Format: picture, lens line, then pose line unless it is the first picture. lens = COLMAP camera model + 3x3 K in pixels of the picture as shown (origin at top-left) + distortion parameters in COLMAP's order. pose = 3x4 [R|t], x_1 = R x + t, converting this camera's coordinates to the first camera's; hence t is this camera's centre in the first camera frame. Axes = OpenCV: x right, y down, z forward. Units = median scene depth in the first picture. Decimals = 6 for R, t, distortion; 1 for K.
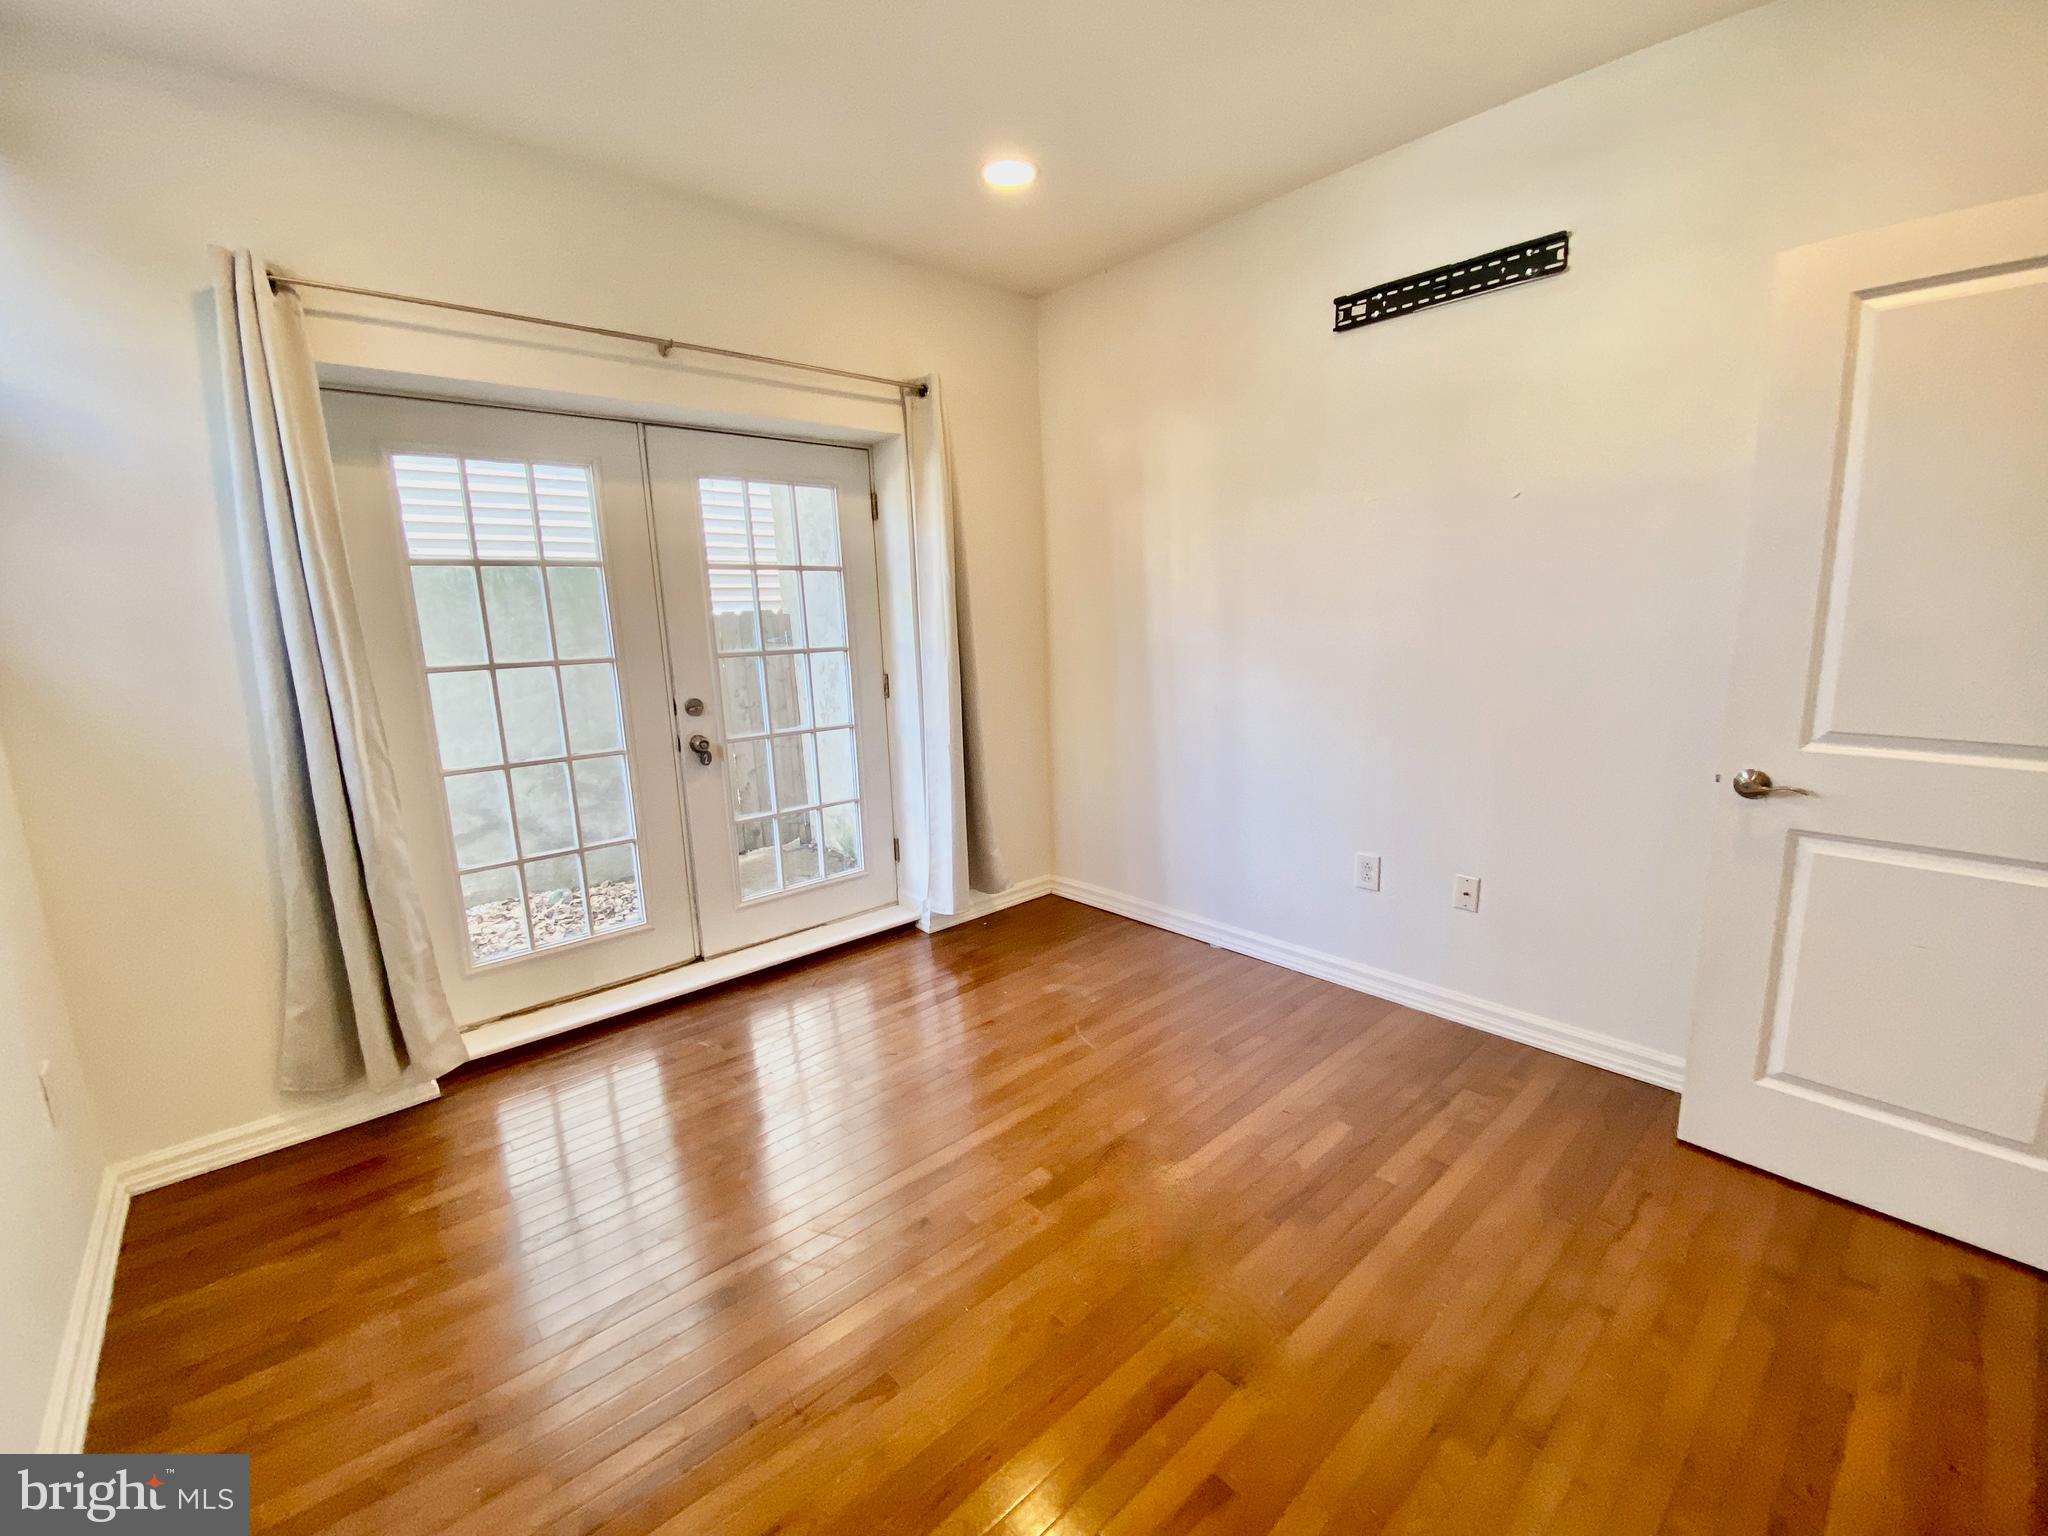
lens RADIAL K [[830.5, 0, 1024.0], [0, 830.5, 768.0], [0, 0, 1]] dist [0.048627, -0.034654]
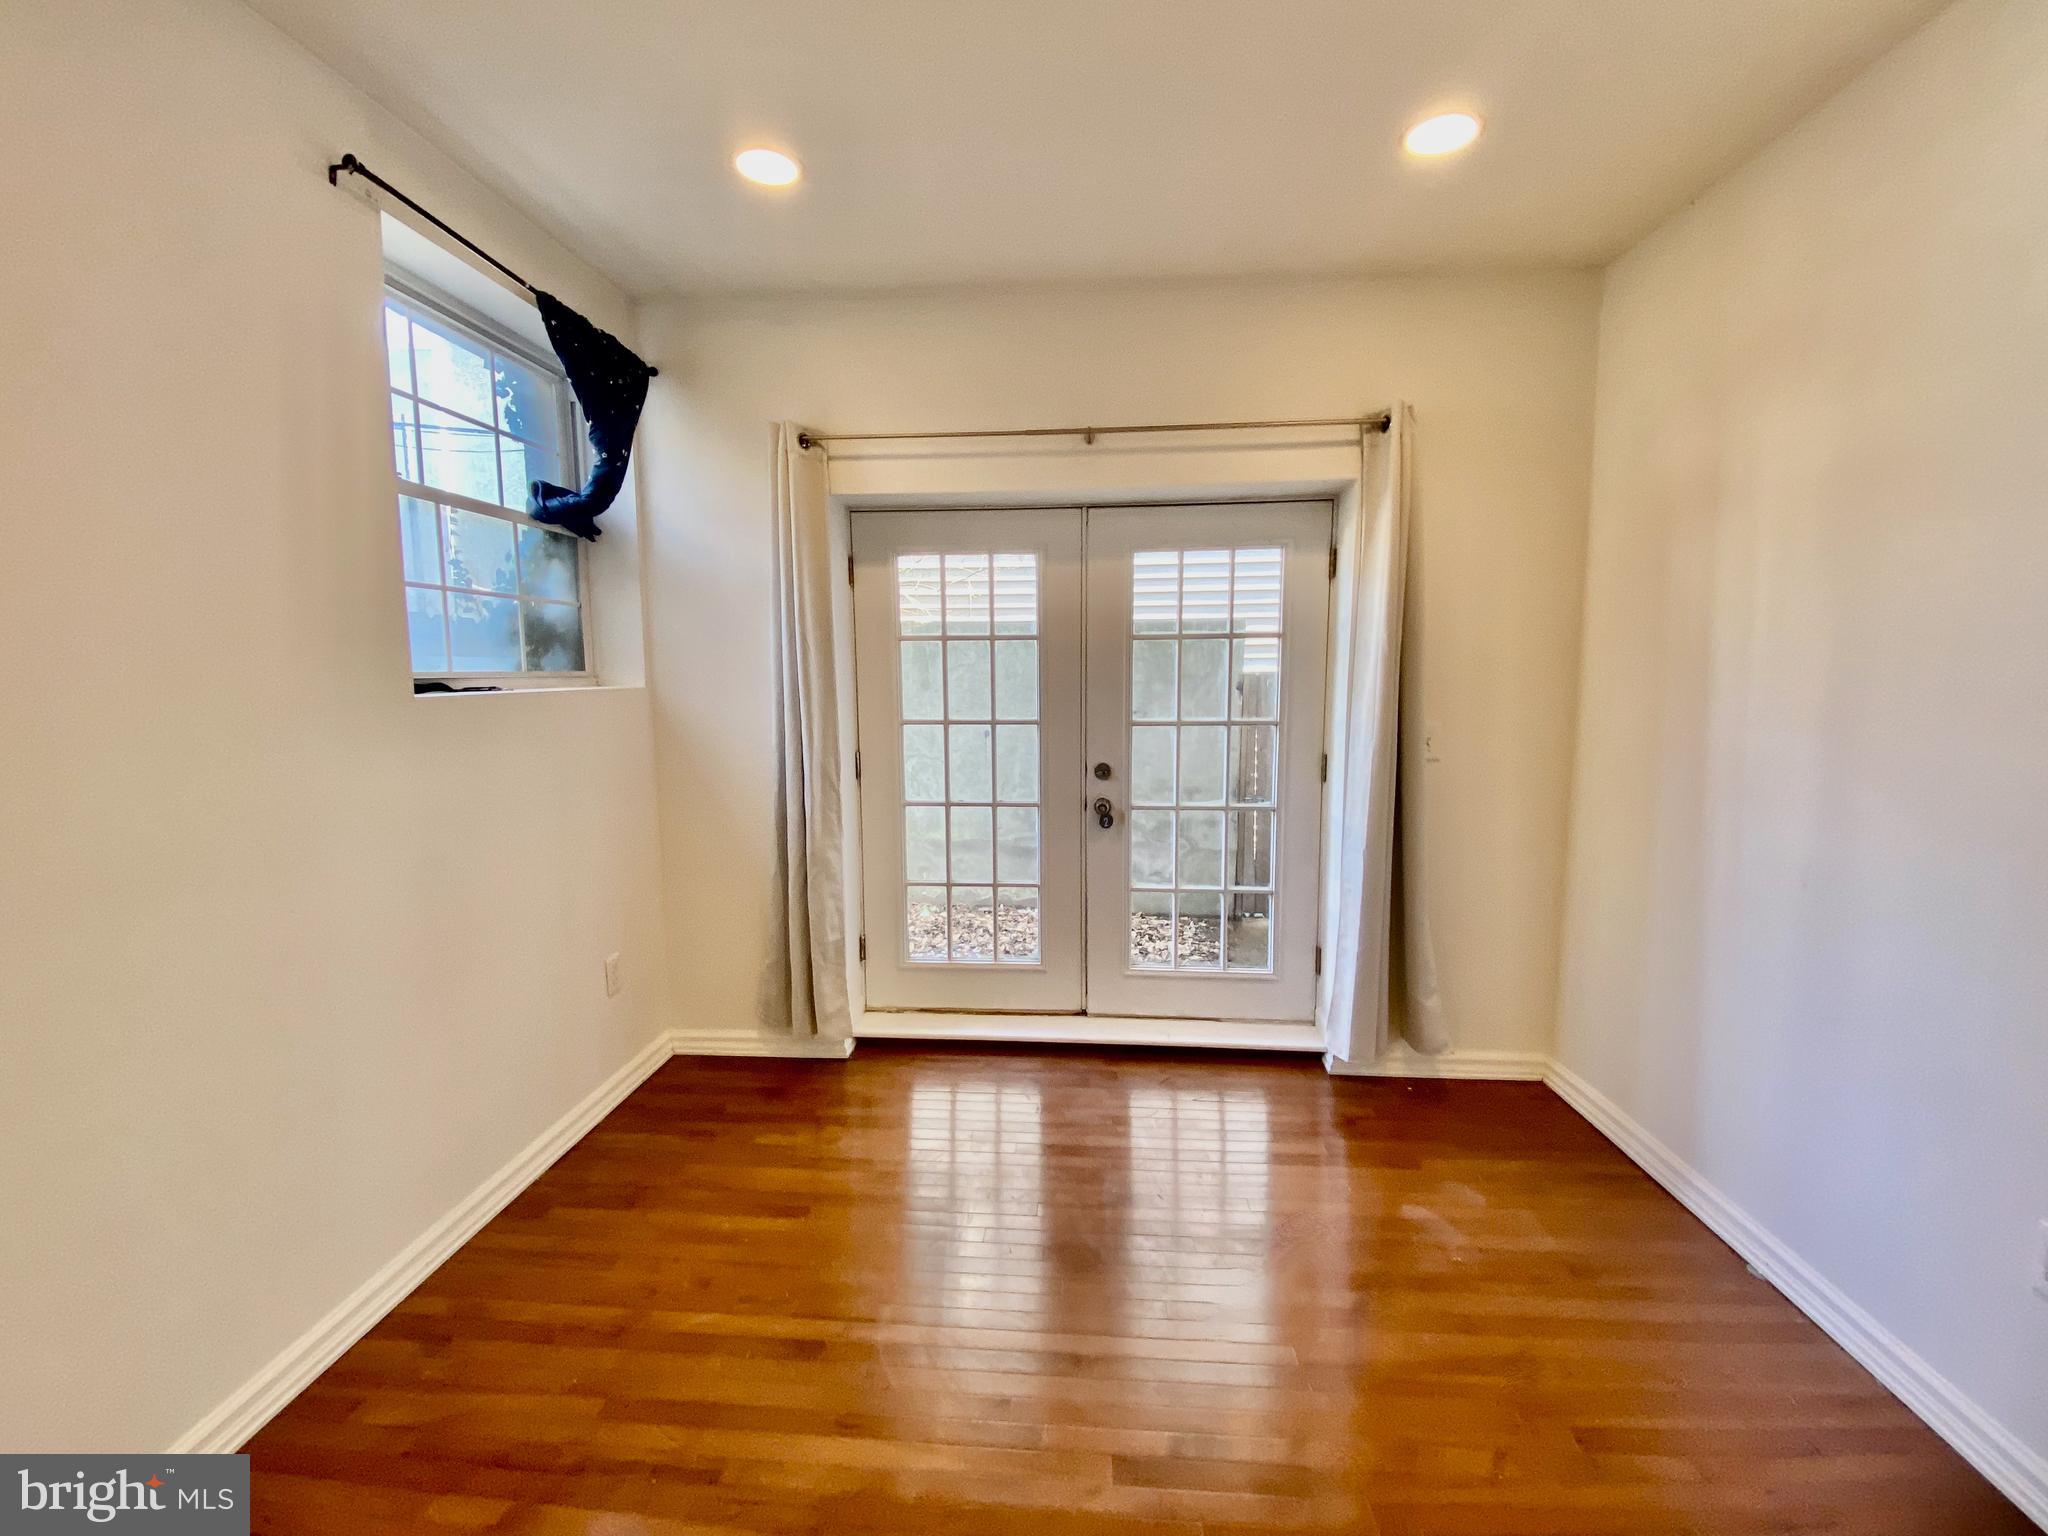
lens RADIAL K [[830.5, 0, 1024.0], [0, 830.5, 768.0], [0, 0, 1]] dist [0.048627, -0.034654]
pose [[0.703775, 0.102889, -0.702933, 0.259667], [-0.149766, 0.988708, -0.005226, -0.056739], [0.694457, 0.108953, 0.711237, 0.203469]]
